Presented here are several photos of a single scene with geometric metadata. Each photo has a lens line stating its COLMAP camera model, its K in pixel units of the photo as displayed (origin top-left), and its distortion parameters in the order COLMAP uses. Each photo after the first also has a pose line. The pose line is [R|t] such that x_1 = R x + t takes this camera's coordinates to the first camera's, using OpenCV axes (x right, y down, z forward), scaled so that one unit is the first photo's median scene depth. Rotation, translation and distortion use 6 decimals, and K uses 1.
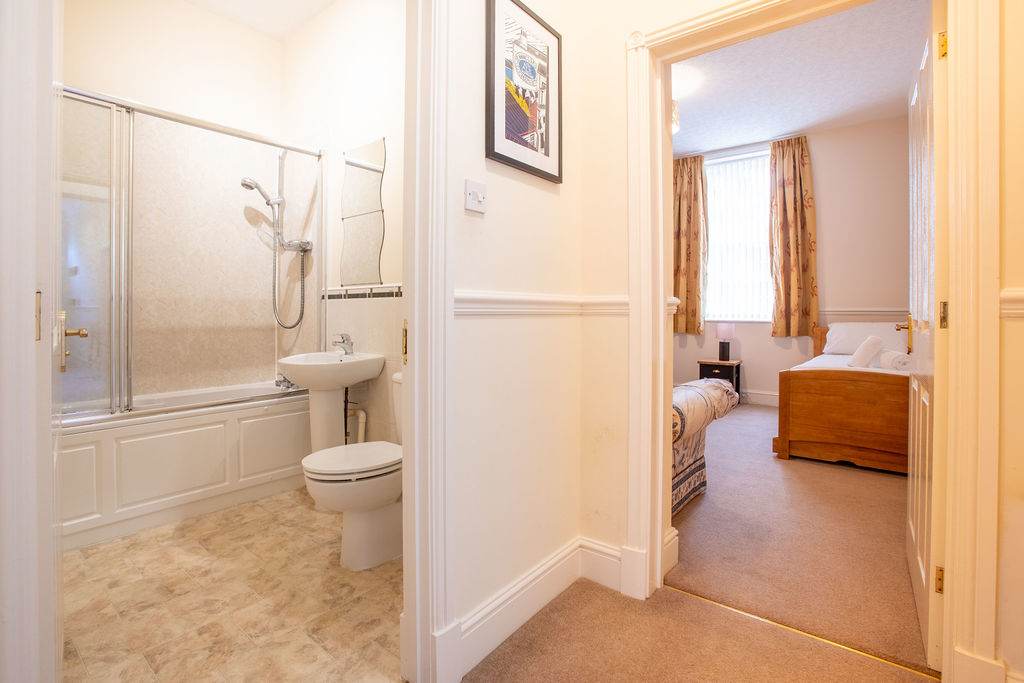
lens RADIAL K [[523.4, 0, 498.8], [0, 523.4, 299.3], [0, 0, 1]] dist [-0.076087, 0.032794]
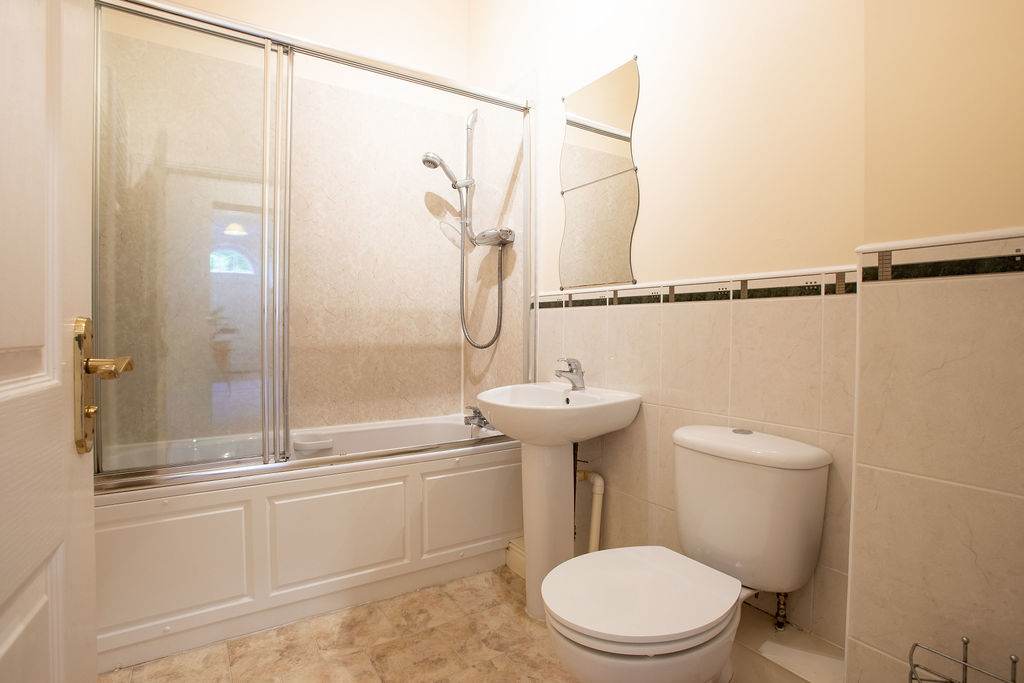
lens RADIAL K [[523.4, 0, 498.8], [0, 523.4, 299.3], [0, 0, 1]] dist [-0.076087, 0.032794]
pose [[0.958712, -0.011087, -0.284164, -0.184584], [0.002994, 0.999578, -0.028900, 0.008041], [0.284364, 0.026856, 0.958340, 0.307807]]
